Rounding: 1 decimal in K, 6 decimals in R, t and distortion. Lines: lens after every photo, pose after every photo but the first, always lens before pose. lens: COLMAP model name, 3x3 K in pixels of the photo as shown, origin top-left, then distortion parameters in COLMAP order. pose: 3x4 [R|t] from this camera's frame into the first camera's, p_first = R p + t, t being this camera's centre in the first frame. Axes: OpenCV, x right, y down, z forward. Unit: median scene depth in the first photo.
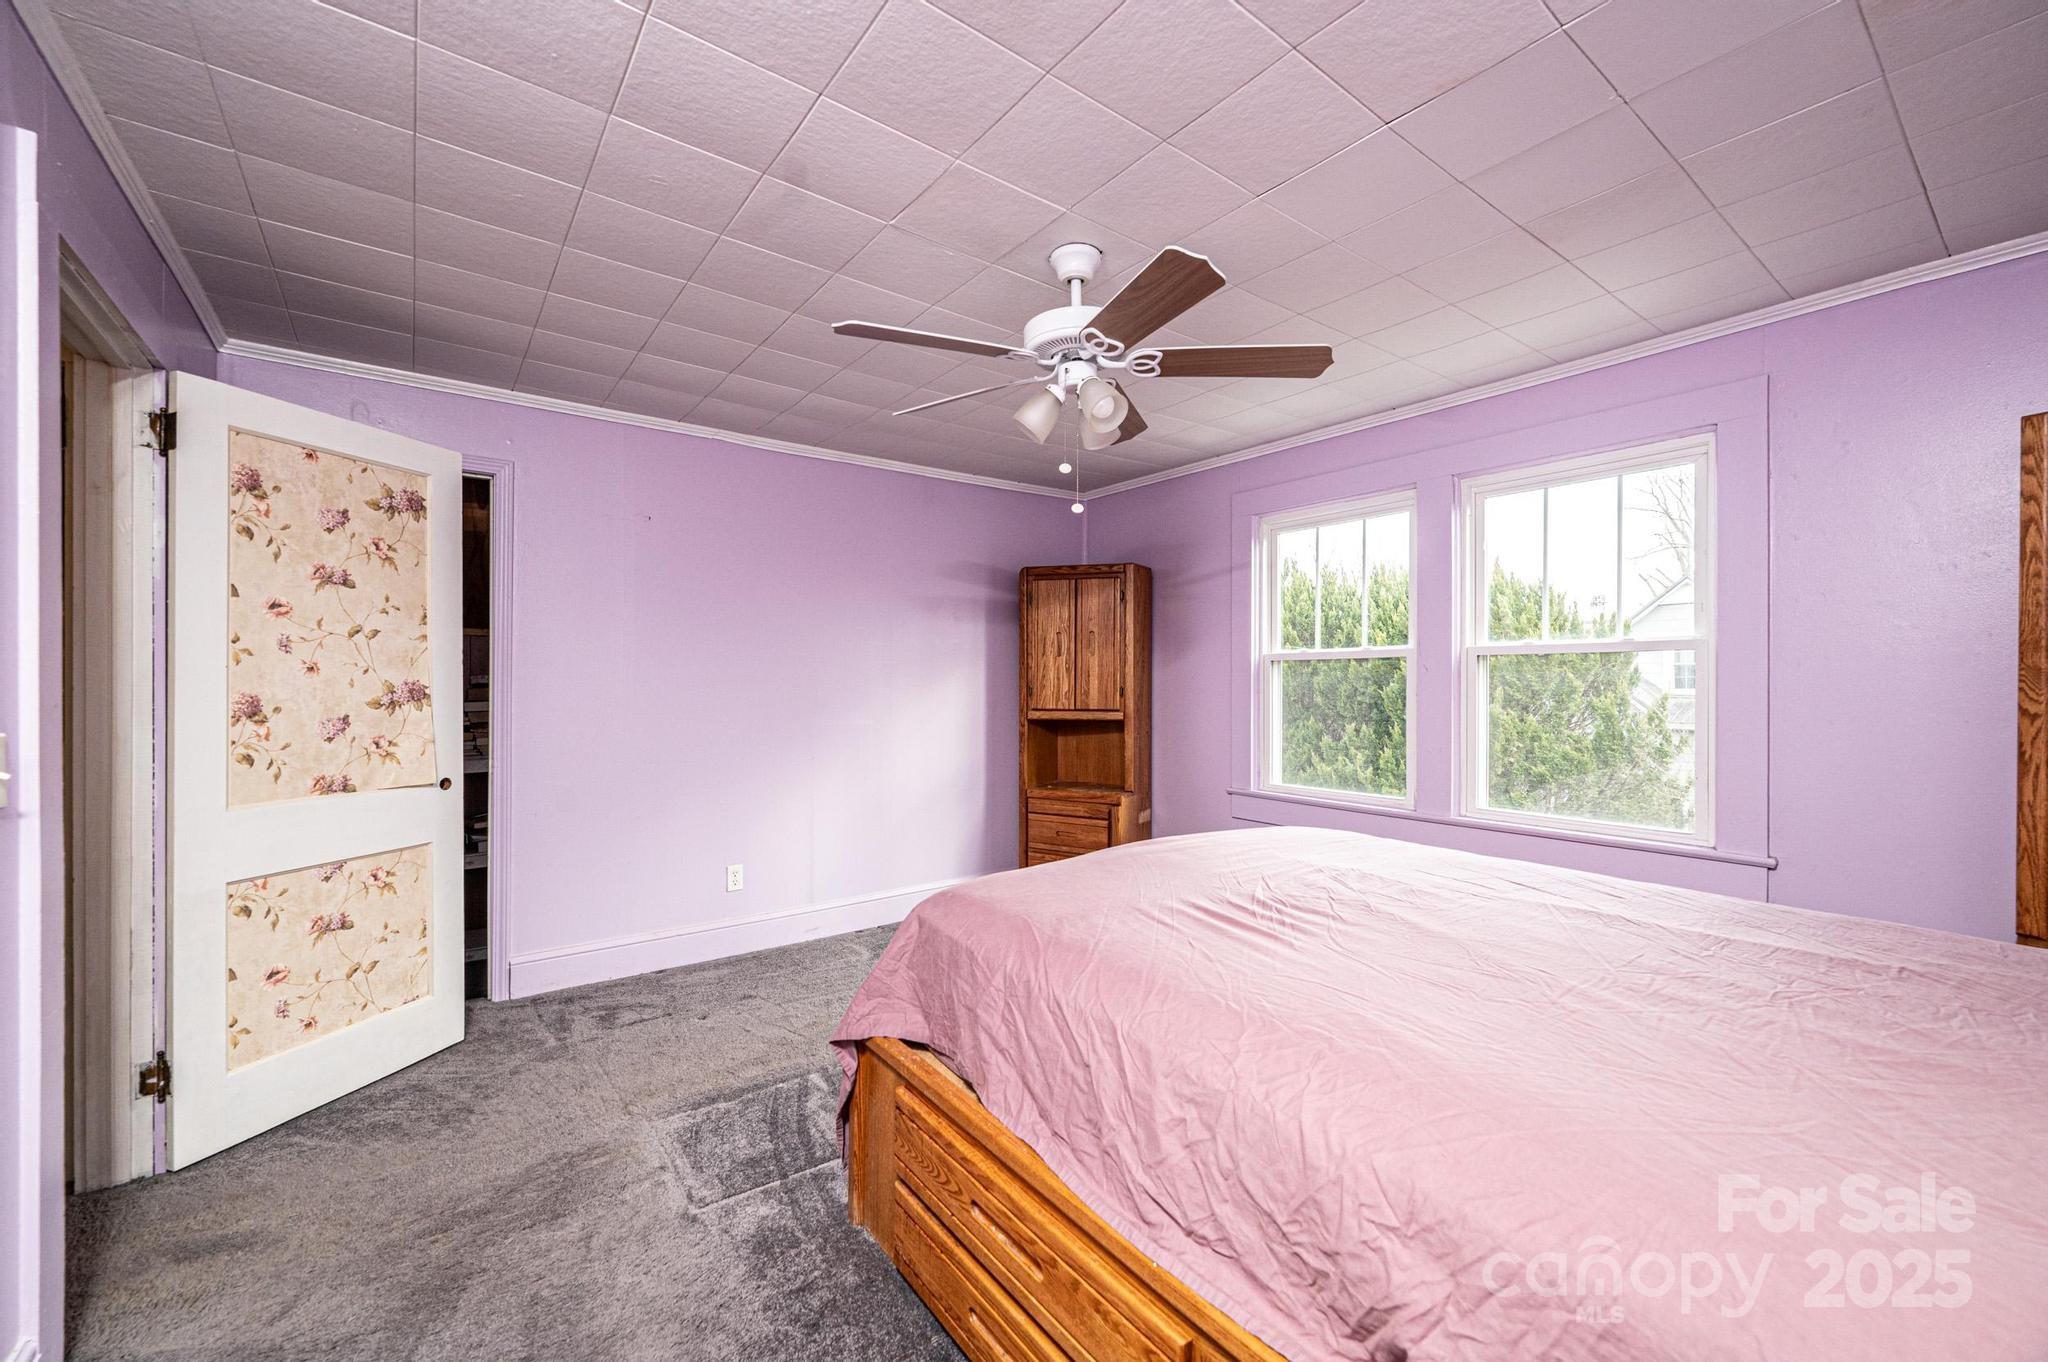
lens RADIAL K [[813.2, 0, 1024.0], [0, 813.2, 681.0], [0, 0, 1]] dist [-0.002478, 0.000378]
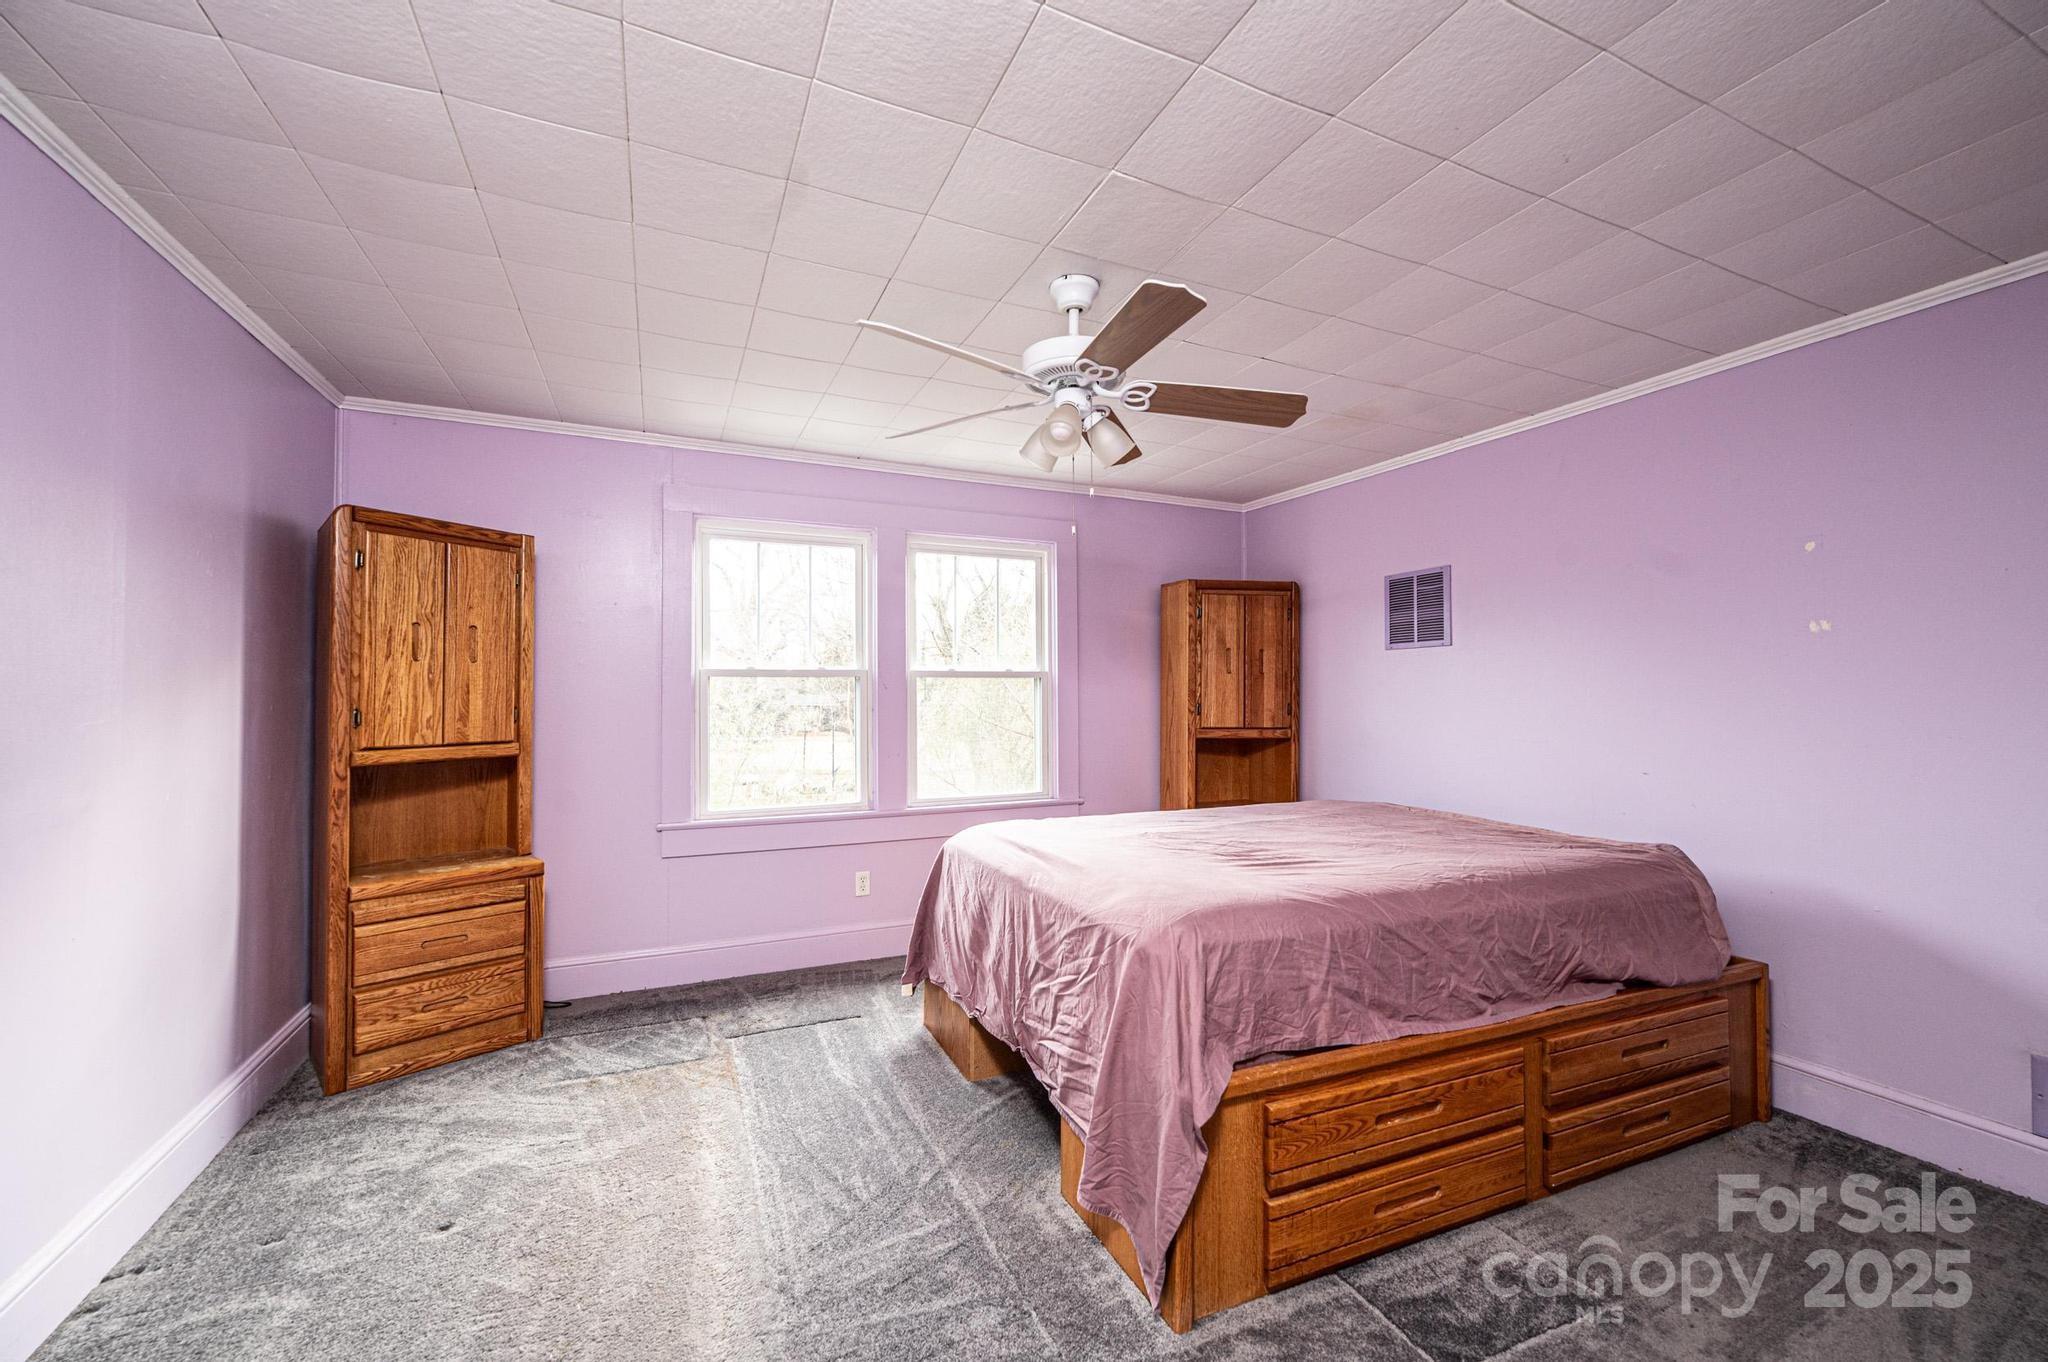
lens RADIAL K [[816.7, 0, 1024.0], [0, 816.7, 681.0], [0, 0, 1]] dist [-0.003240, -0.000129]
pose [[0.225081, 0.015667, 0.974214, -0.484005], [0.002147, 0.999860, -0.016576, -0.003585], [-0.974338, 0.005822, 0.225016, 0.424936]]
